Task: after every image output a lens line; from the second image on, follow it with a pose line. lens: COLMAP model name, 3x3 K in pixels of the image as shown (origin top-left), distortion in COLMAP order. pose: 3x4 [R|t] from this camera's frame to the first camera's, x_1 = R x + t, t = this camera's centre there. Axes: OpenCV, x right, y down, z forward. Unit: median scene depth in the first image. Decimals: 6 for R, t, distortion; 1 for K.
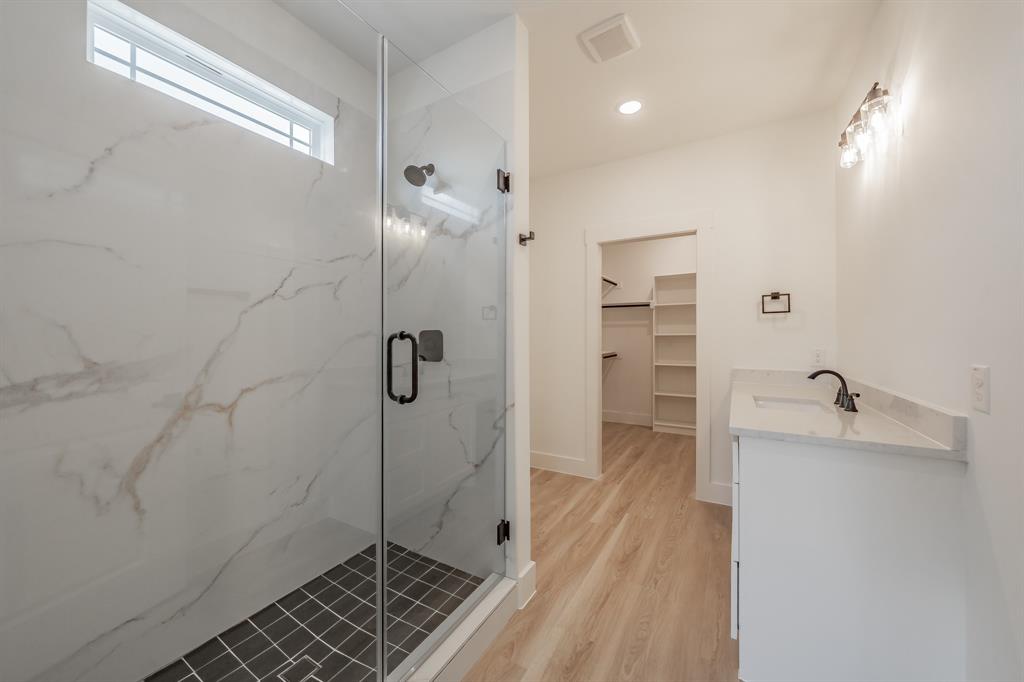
lens RADIAL K [[366.2, 0, 514.0], [0, 366.2, 338.2], [0, 0, 1]] dist [-0.004408, 0.000160]
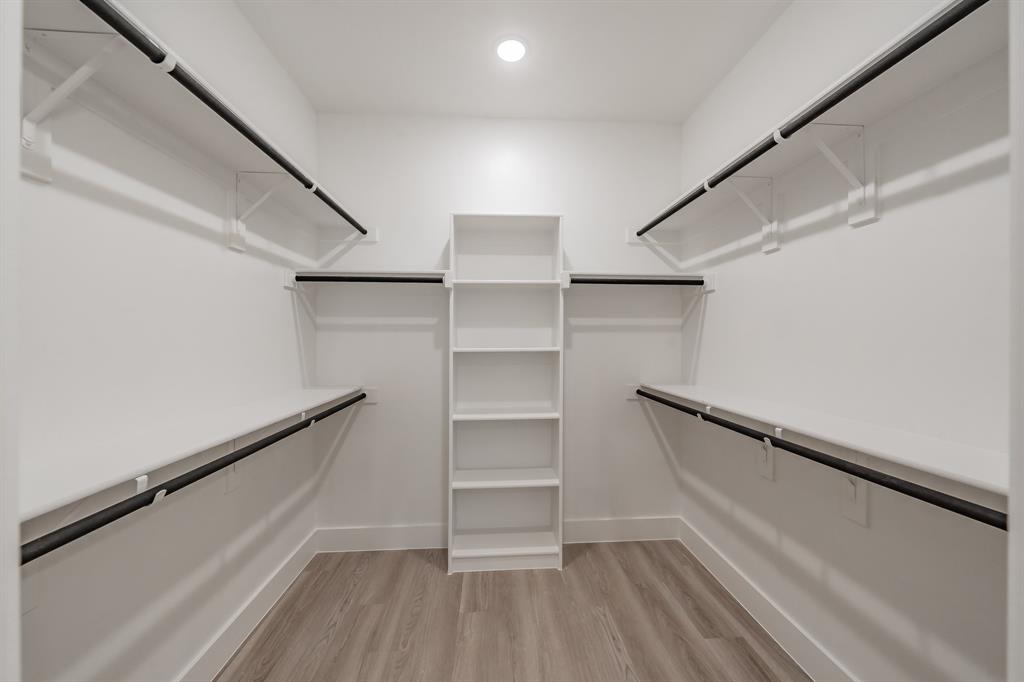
lens RADIAL K [[366.2, 0, 514.0], [0, 366.2, 341.1], [0, 0, 1]] dist [-0.004408, 0.000160]
pose [[0.811947, -0.000995, 0.583730, 0.184873], [0.003298, 0.999990, -0.002883, -0.017774], [-0.583722, 0.004266, 0.811942, 0.592957]]
